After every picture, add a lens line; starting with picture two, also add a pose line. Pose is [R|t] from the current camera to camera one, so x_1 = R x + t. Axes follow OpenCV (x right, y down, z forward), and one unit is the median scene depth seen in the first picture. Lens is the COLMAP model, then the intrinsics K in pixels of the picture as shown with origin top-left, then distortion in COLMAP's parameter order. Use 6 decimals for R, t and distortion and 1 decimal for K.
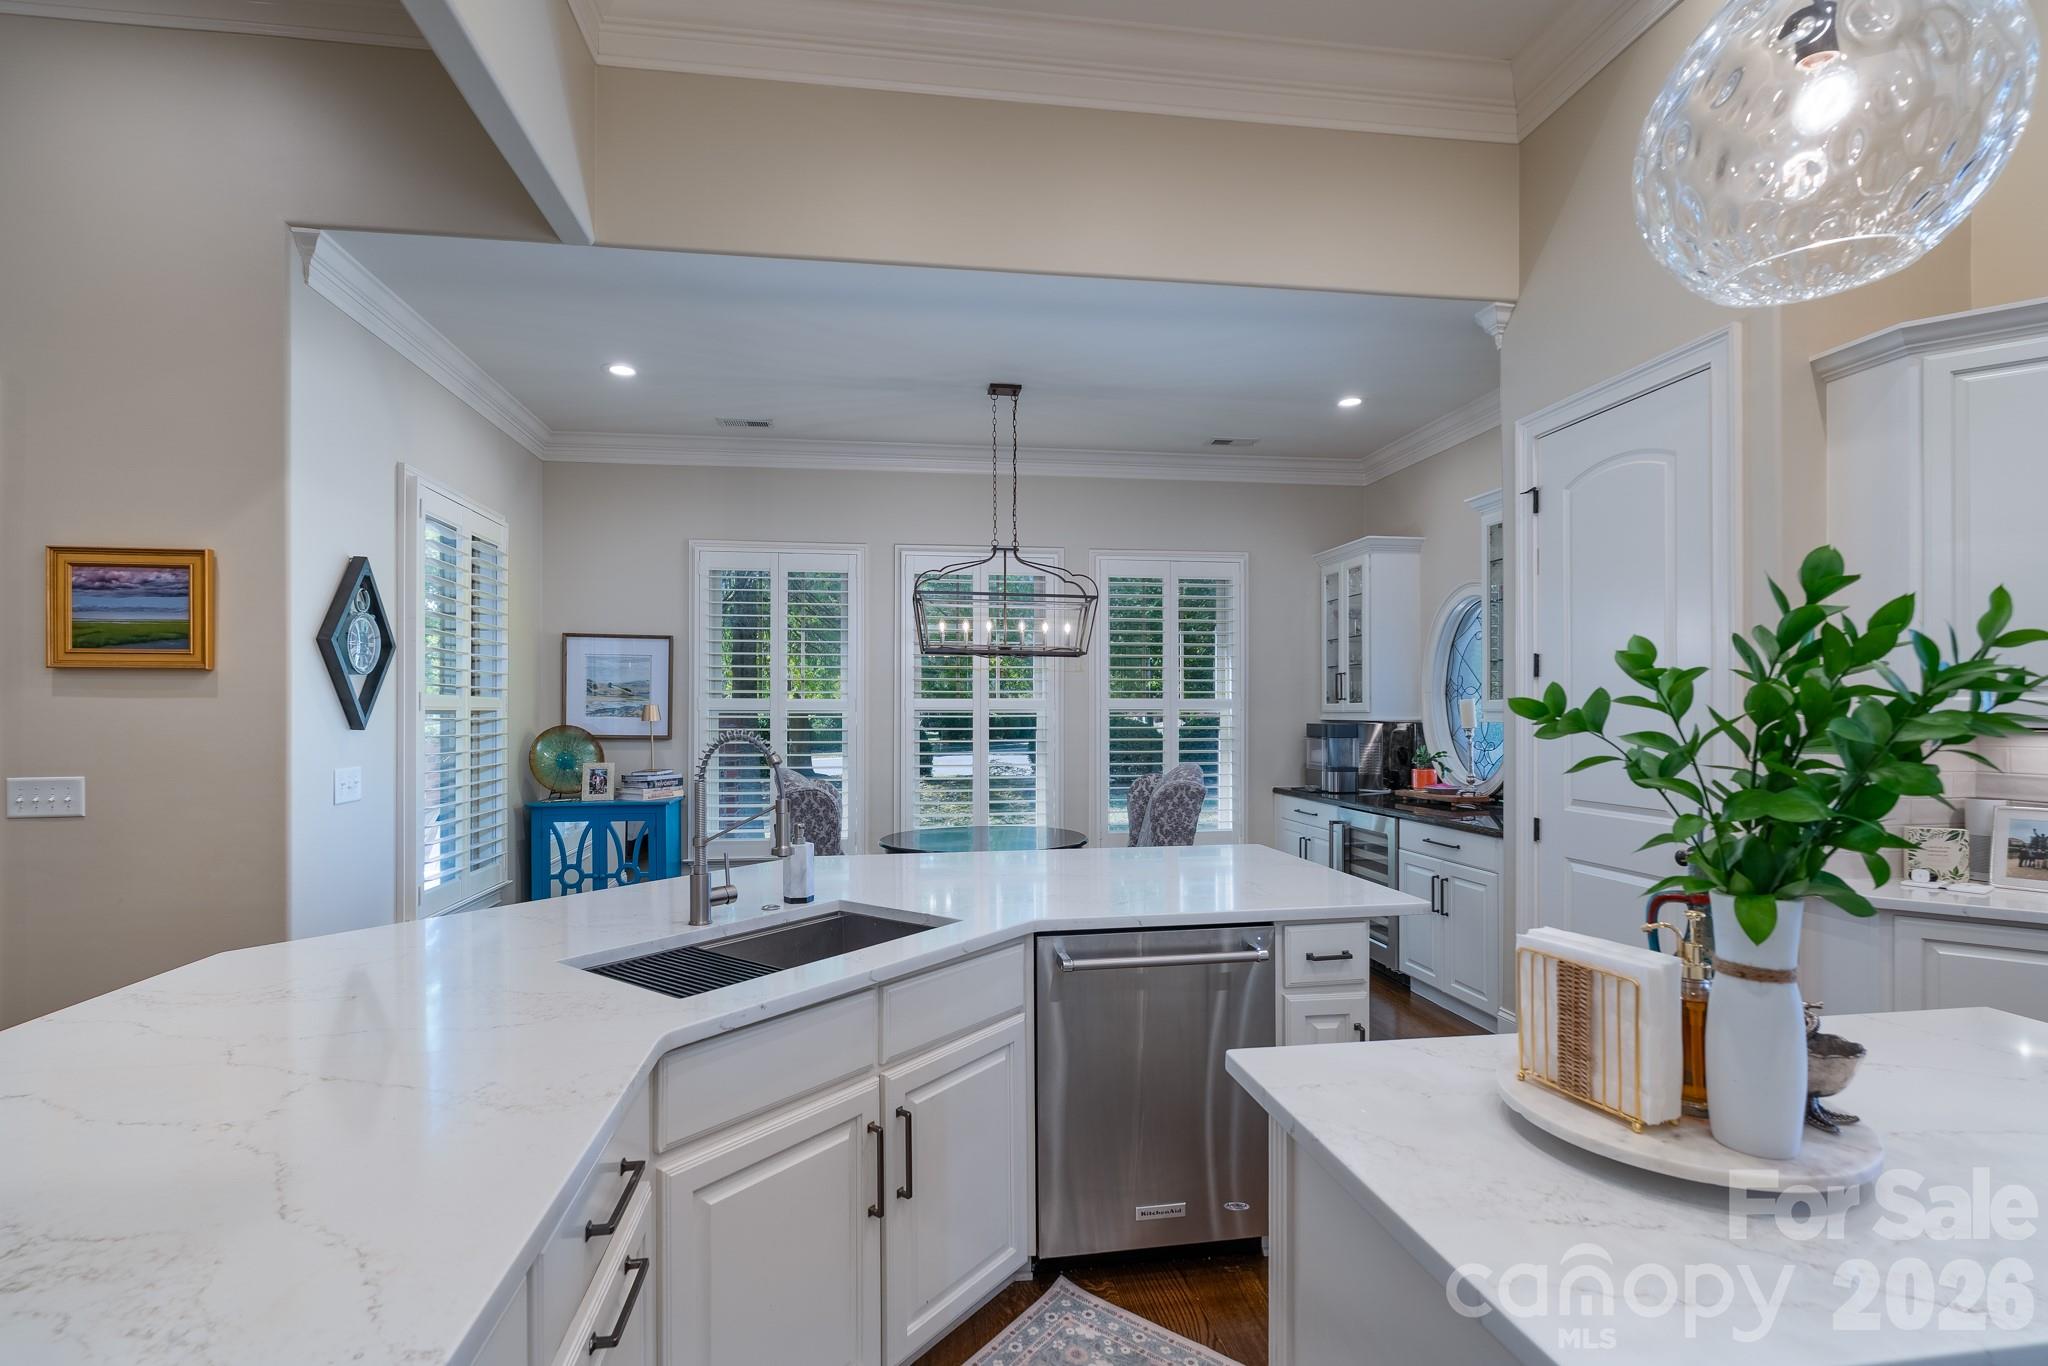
lens RADIAL K [[922.6, 0, 999.2], [0, 922.6, 708.8], [0, 0, 1]] dist [-0.002258, -0.000243]
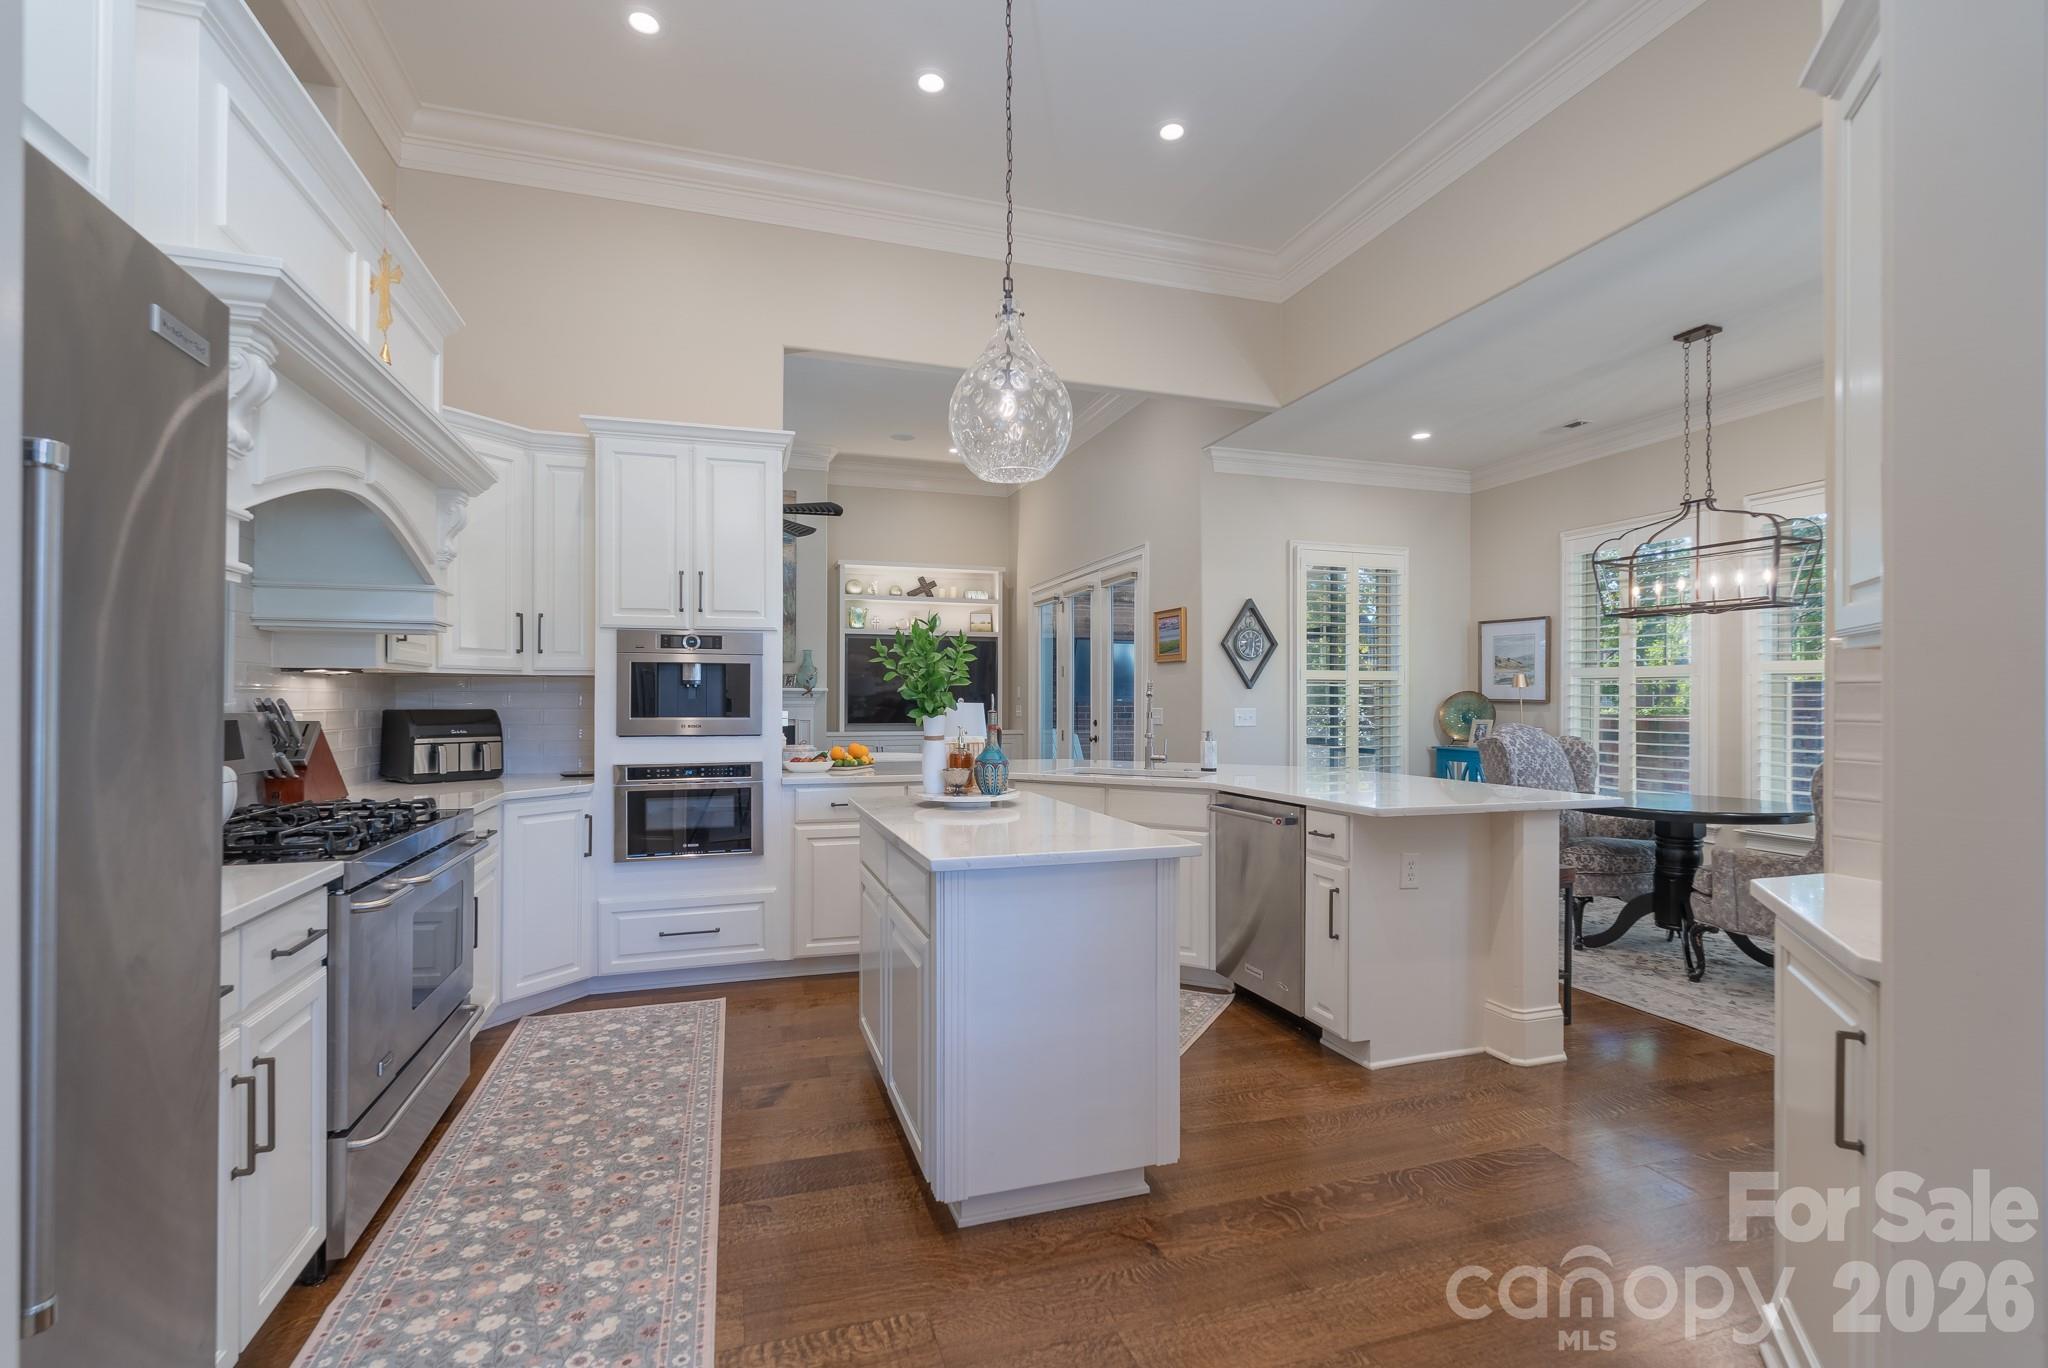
lens RADIAL K [[928.0, 0, 1023.8], [0, 928.0, 691.5], [0, 0, 1]] dist [0.012177, 0.000204]
pose [[0.177786, -0.004602, -0.984058, 0.829390], [0.000840, 0.999989, -0.004525, 0.026519], [0.984069, -0.000022, 0.177788, 0.144593]]
